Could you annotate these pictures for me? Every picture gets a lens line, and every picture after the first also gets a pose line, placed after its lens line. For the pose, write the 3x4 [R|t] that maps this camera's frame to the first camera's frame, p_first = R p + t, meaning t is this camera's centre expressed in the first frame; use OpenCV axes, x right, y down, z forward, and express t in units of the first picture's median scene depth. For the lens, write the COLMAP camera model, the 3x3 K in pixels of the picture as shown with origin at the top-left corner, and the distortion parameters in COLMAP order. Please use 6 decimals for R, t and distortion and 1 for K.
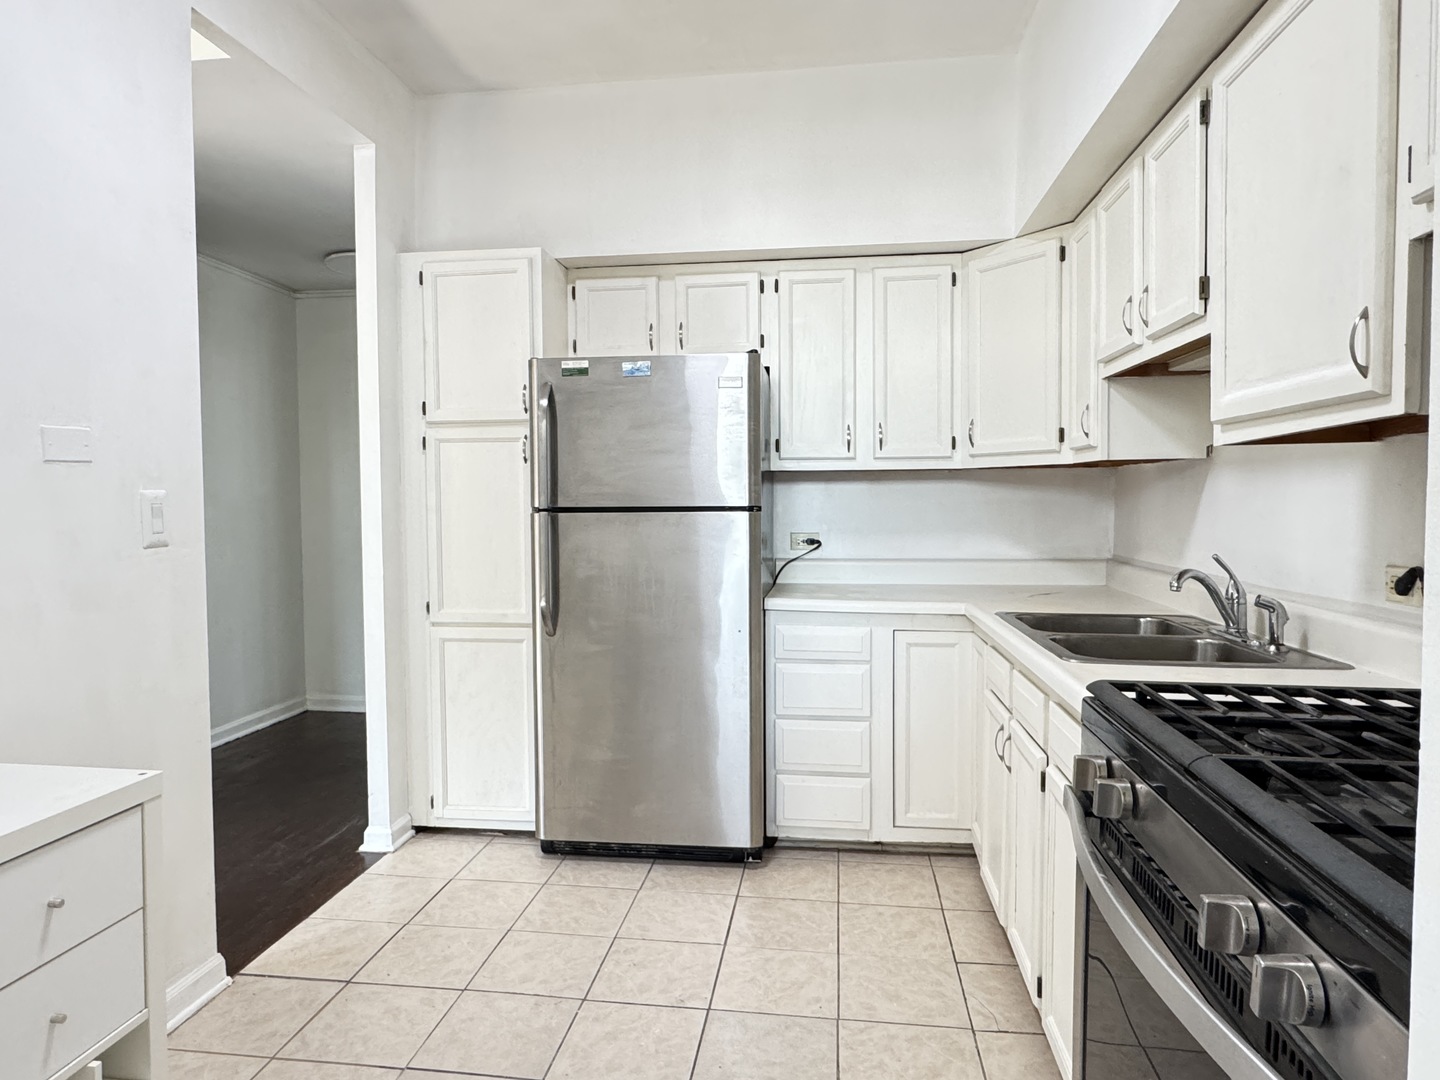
lens RADIAL K [[873.1, 0, 720.0], [0, 873.1, 540.0], [0, 0, 1]] dist [-0.001848, 0.001357]
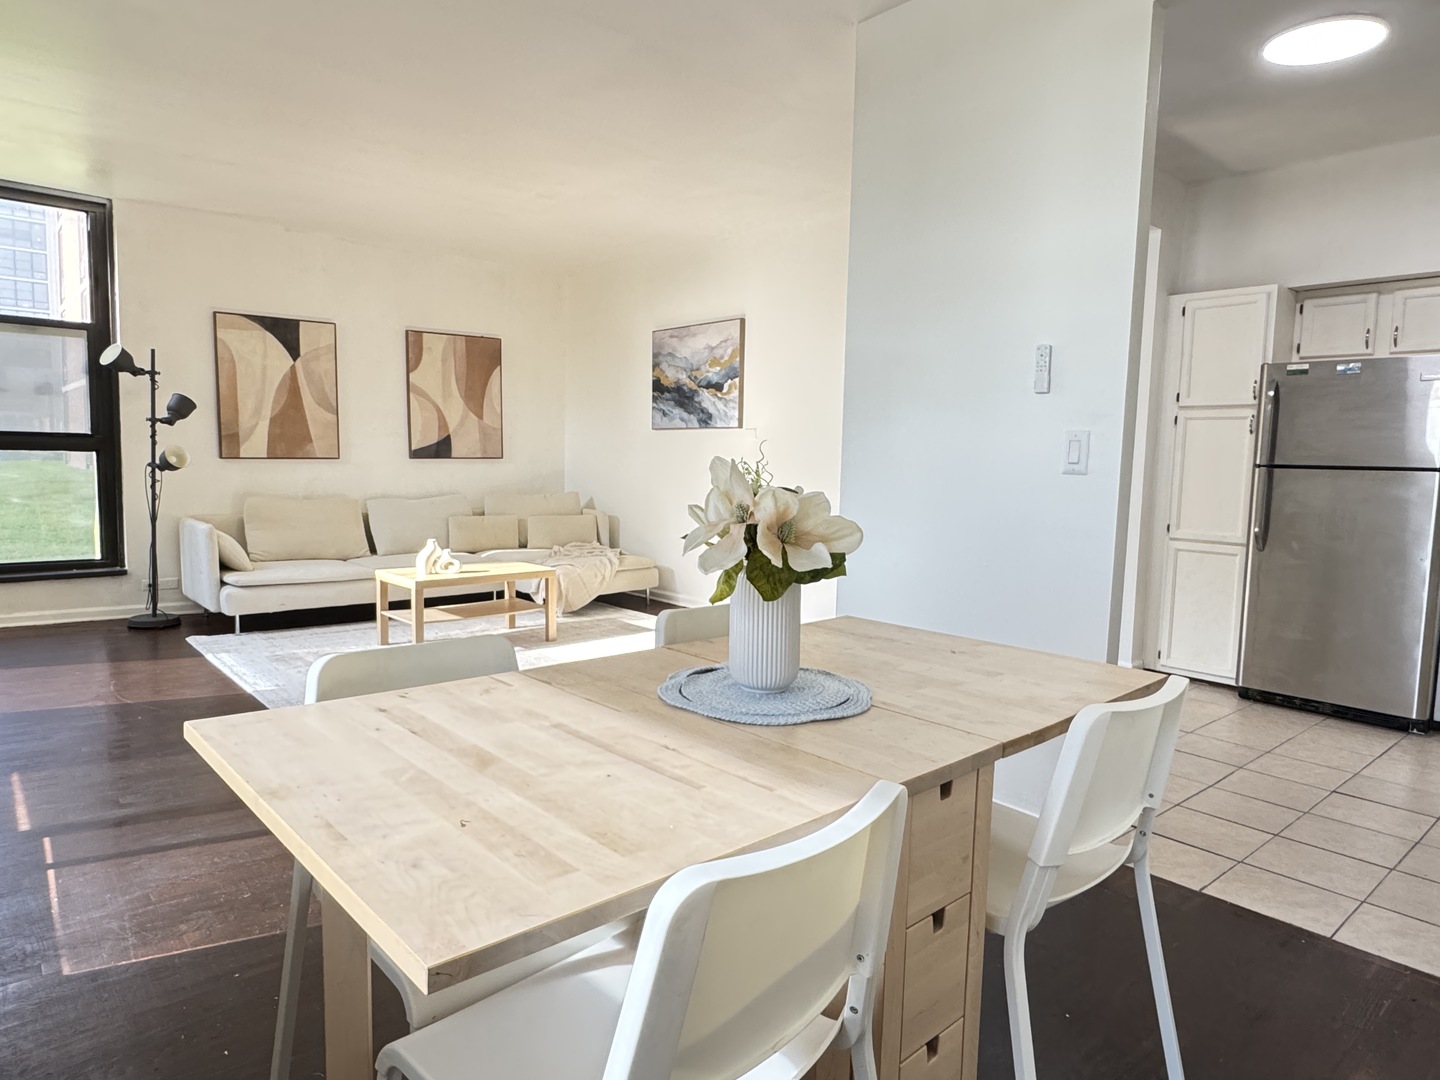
lens RADIAL K [[873.1, 0, 720.0], [0, 873.1, 540.0], [0, 0, 1]] dist [-0.001848, 0.001357]
pose [[0.744461, 0.086176, -0.662081, 0.100848], [-0.055088, 0.996182, 0.067720, 0.040022], [0.665389, -0.013942, 0.746367, -0.704192]]
